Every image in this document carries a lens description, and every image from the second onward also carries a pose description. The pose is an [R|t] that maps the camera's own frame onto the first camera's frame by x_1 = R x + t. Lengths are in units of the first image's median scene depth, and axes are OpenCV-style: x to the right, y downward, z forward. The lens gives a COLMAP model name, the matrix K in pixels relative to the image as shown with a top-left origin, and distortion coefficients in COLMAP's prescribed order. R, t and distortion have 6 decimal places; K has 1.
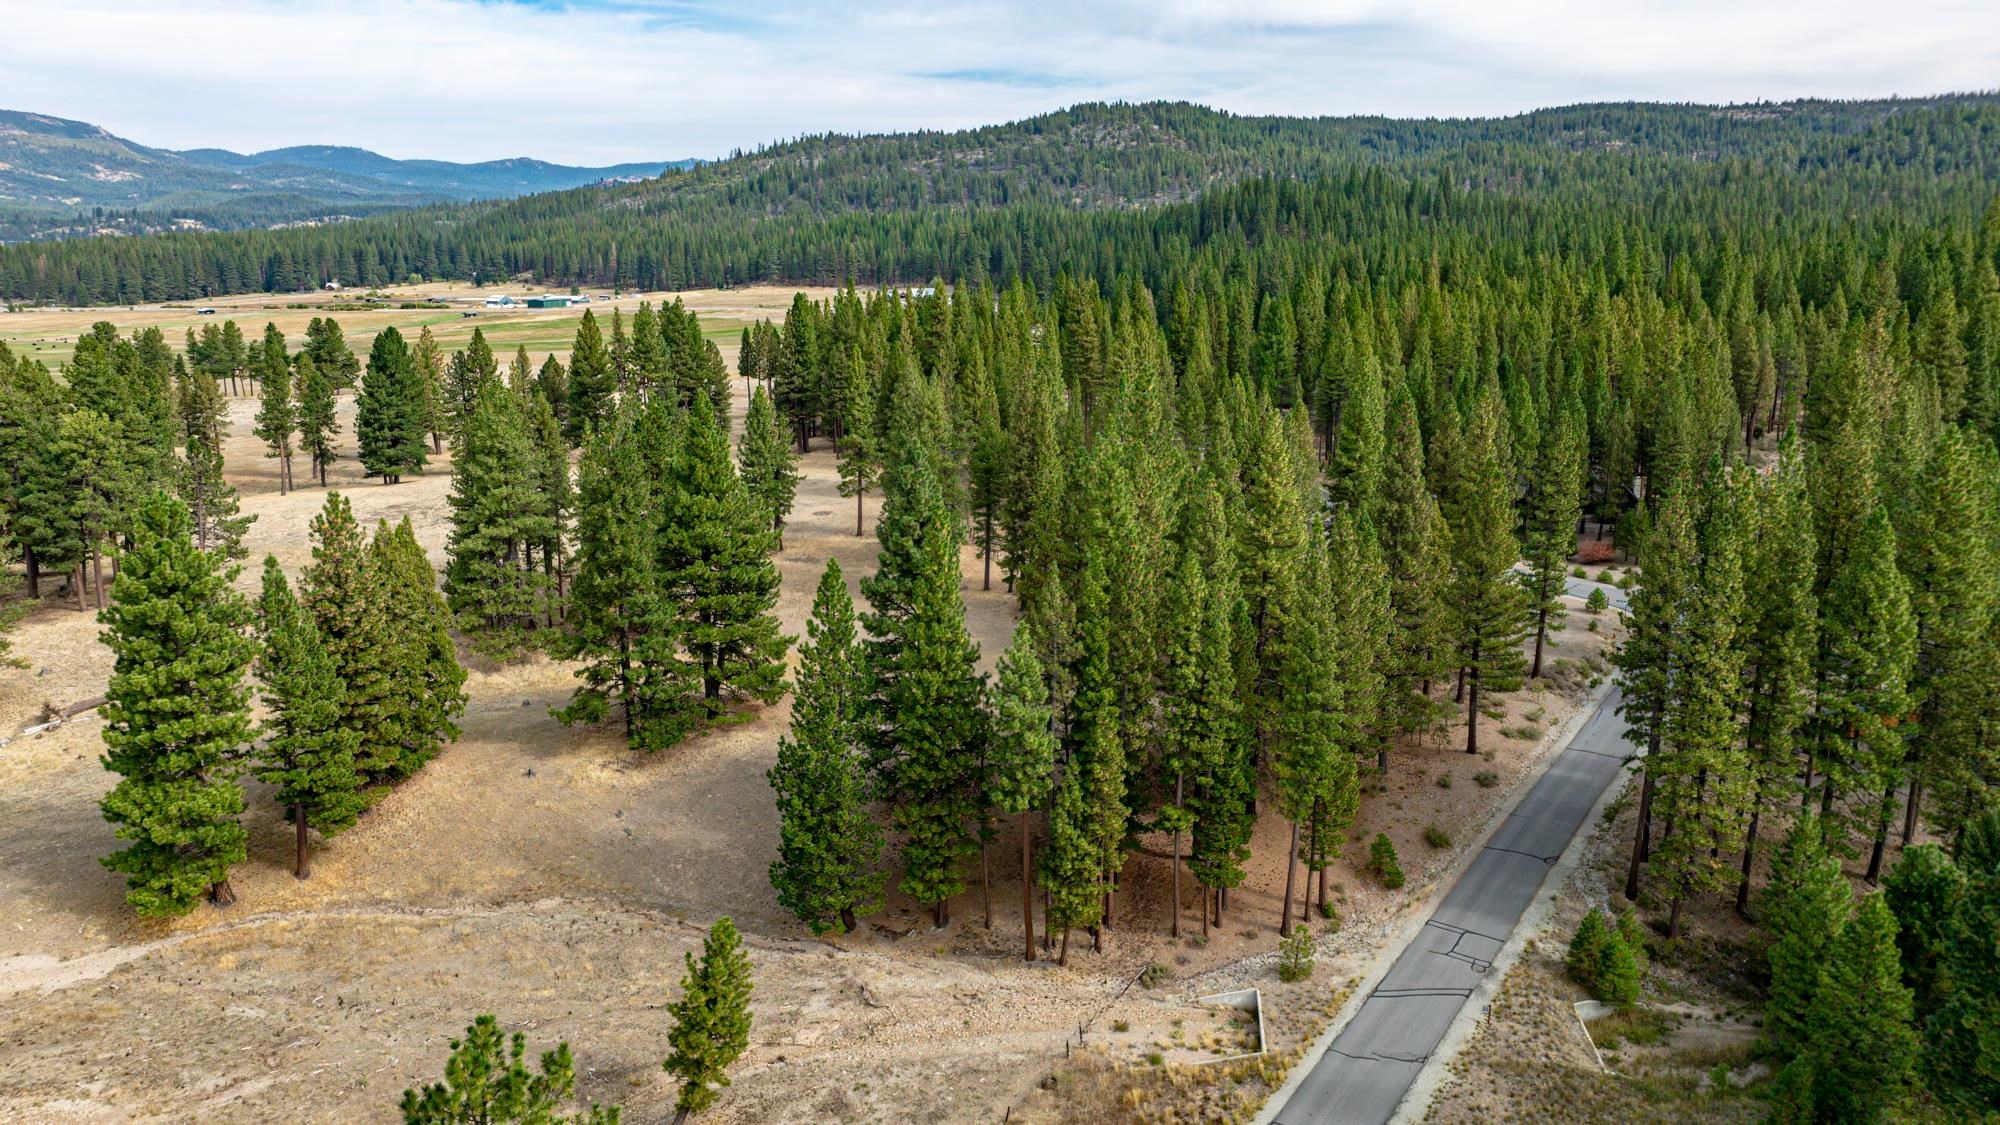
lens RADIAL K [[1413.1, 0, 1001.8], [0, 1413.1, 571.8], [0, 0, 1]] dist [-0.044341, 0.050811]
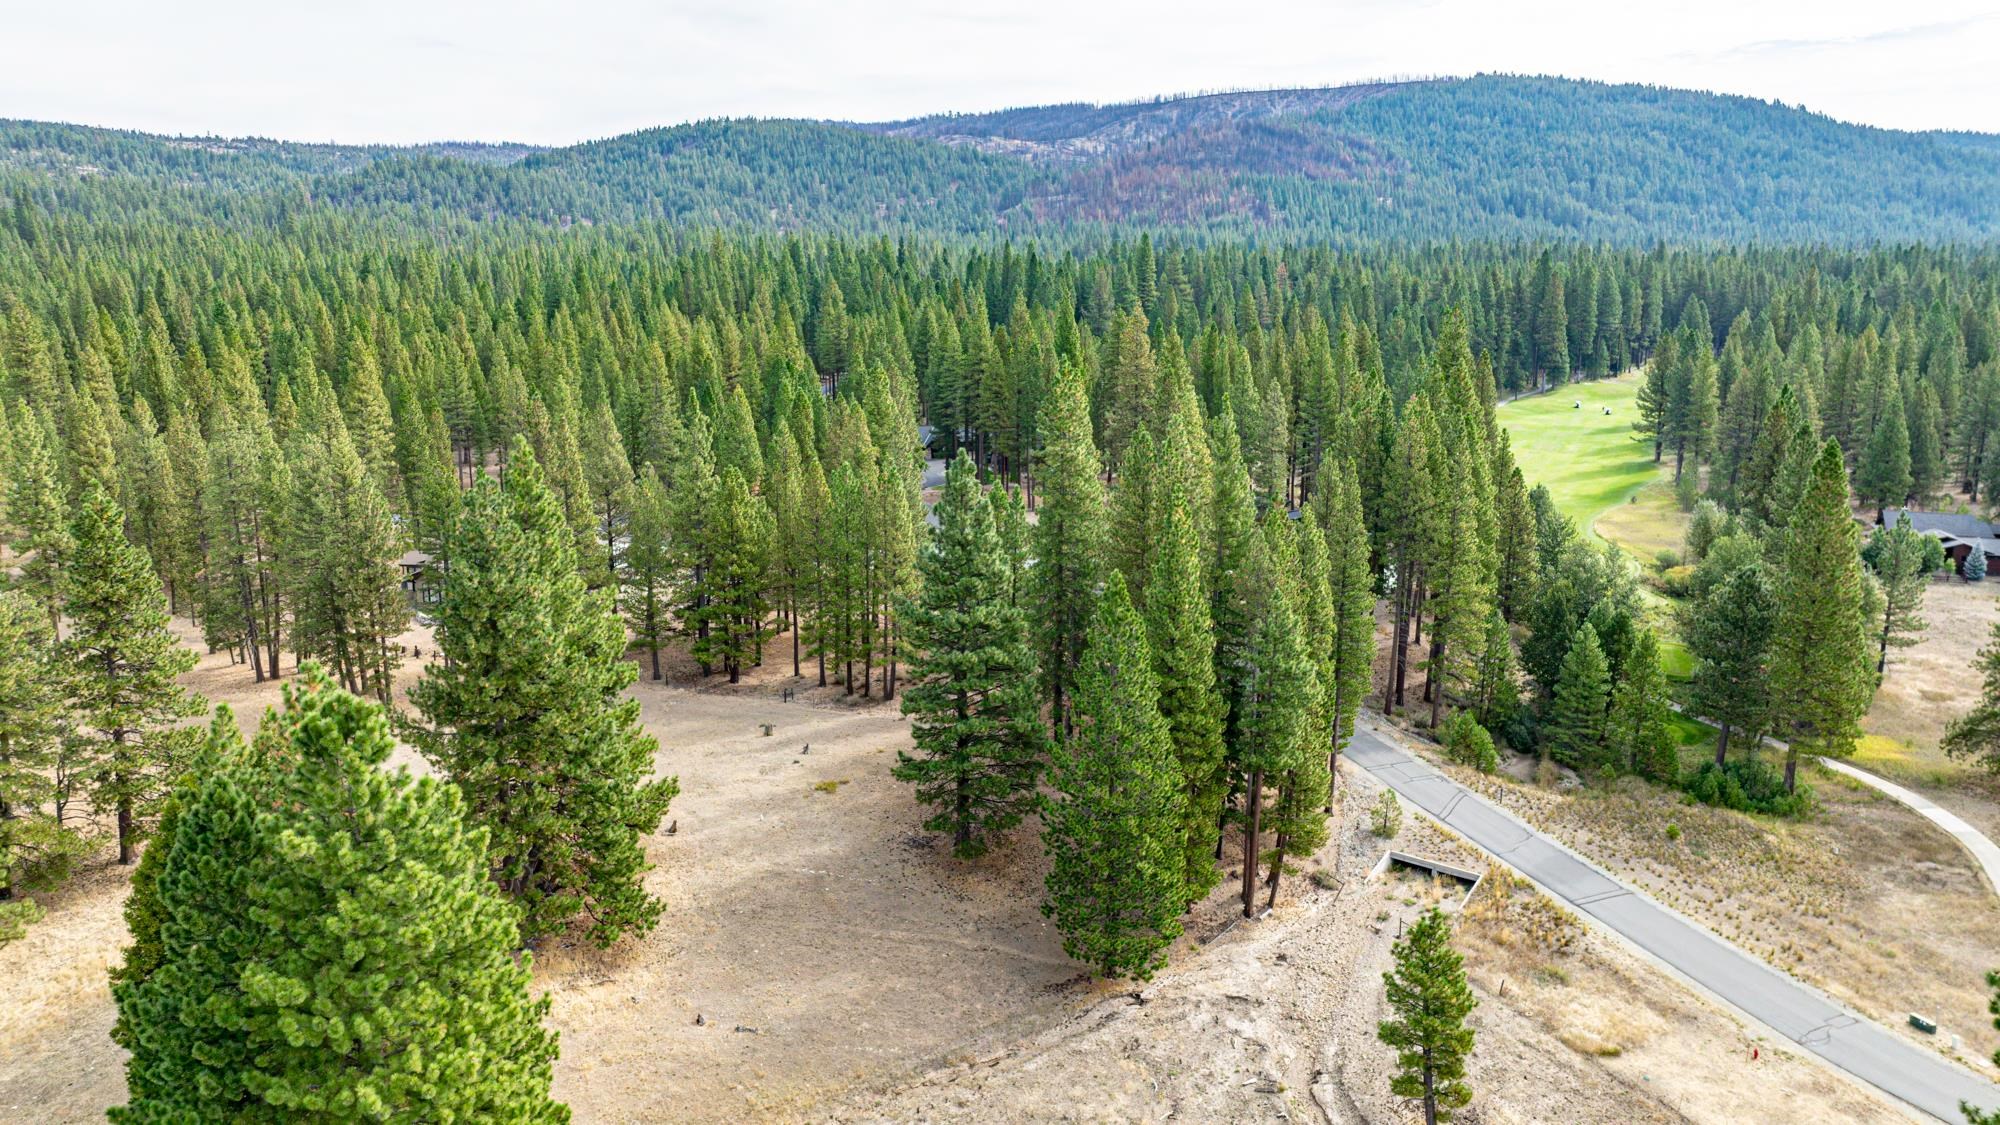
lens RADIAL K [[1413.1, 0, 1008.9], [0, 1413.1, 564.4], [0, 0, 1]] dist [-0.044341, 0.050811]
pose [[0.533895, -0.168123, 0.828668, -0.112050], [0.192906, 0.978406, 0.074217, -0.010367], [-0.823252, 0.120231, 0.554798, 0.070666]]
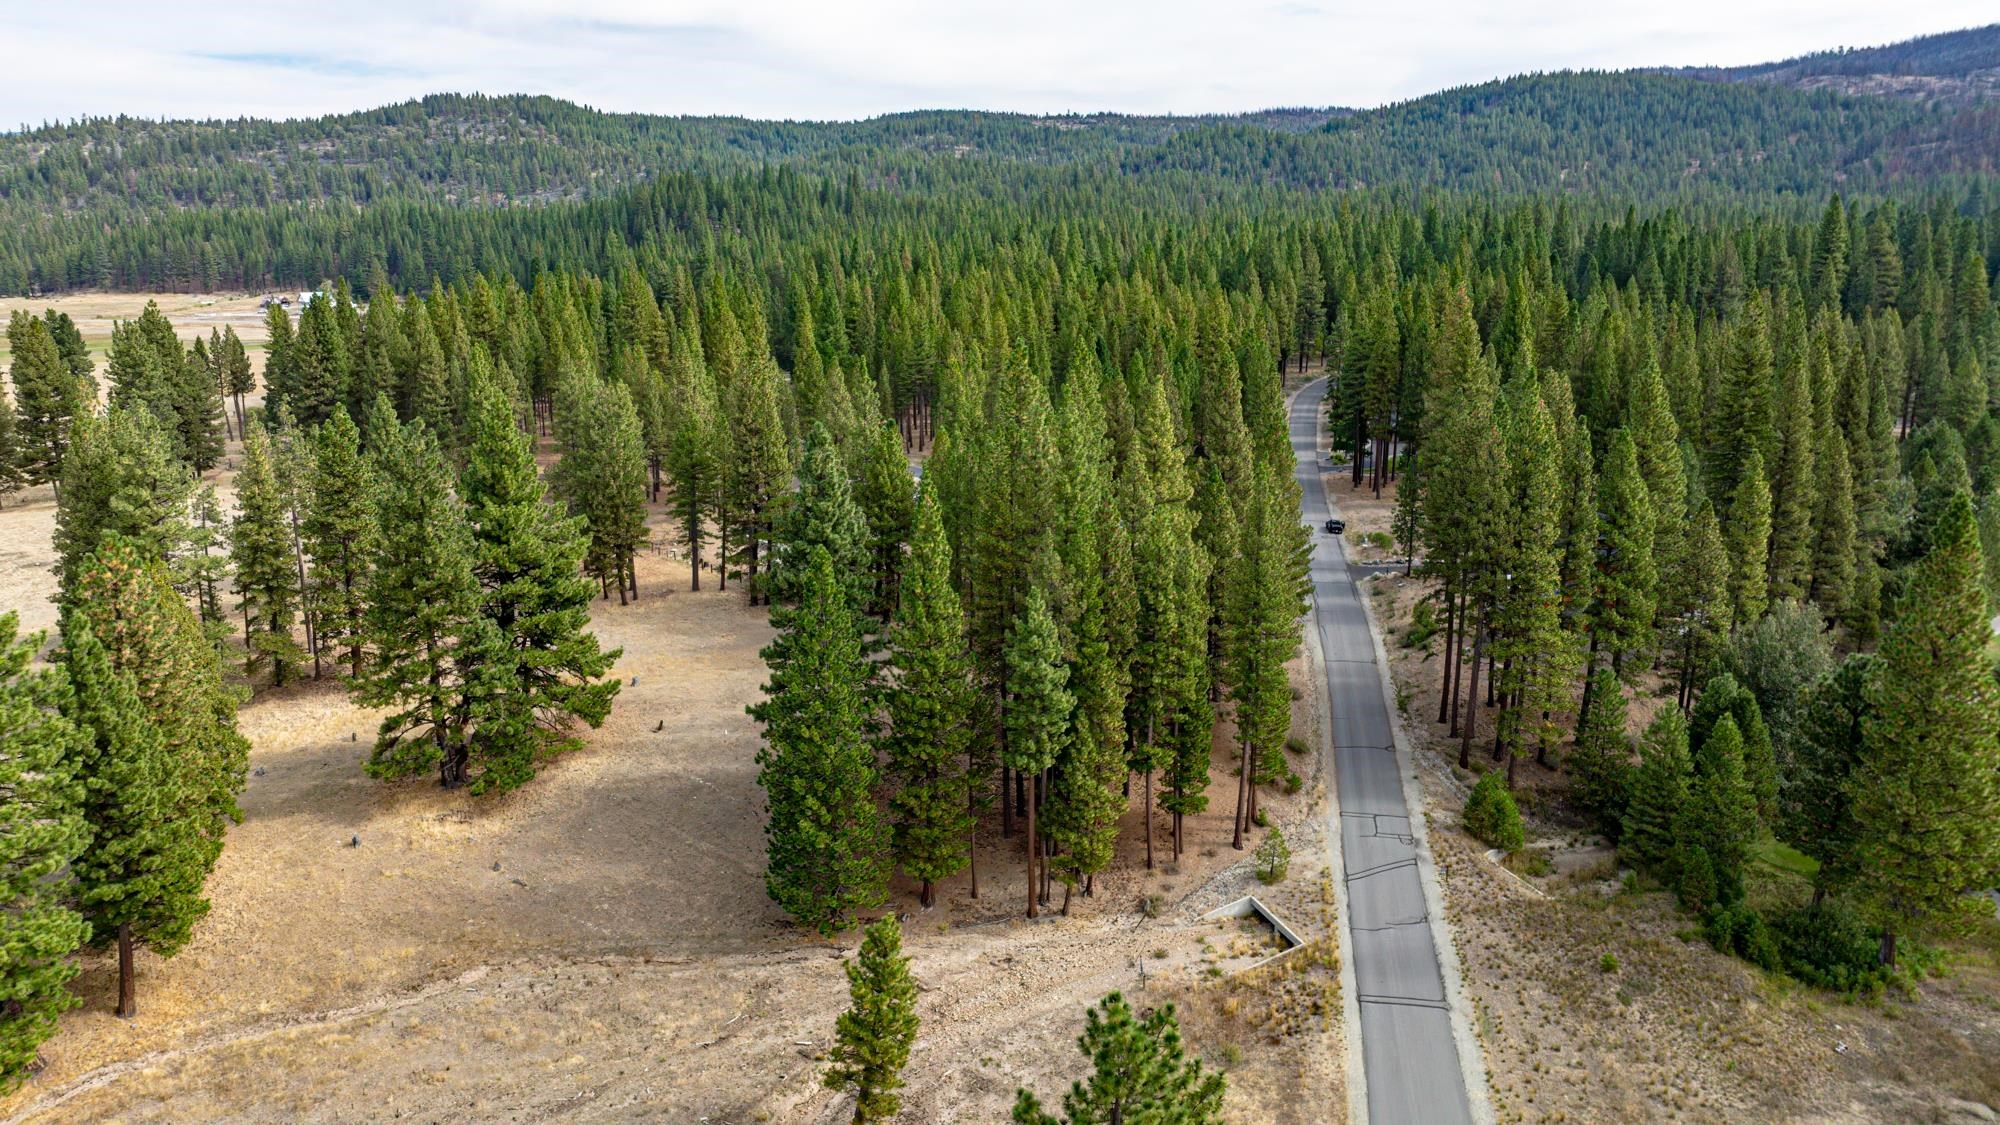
lens RADIAL K [[1413.1, 0, 1002.3], [0, 1413.1, 557.8], [0, 0, 1]] dist [-0.044341, 0.050811]
pose [[0.902238, -0.096340, 0.420339, -0.052427], [0.100064, 0.994893, 0.013241, -0.000234], [-0.419468, 0.030114, 0.907270, 0.008595]]
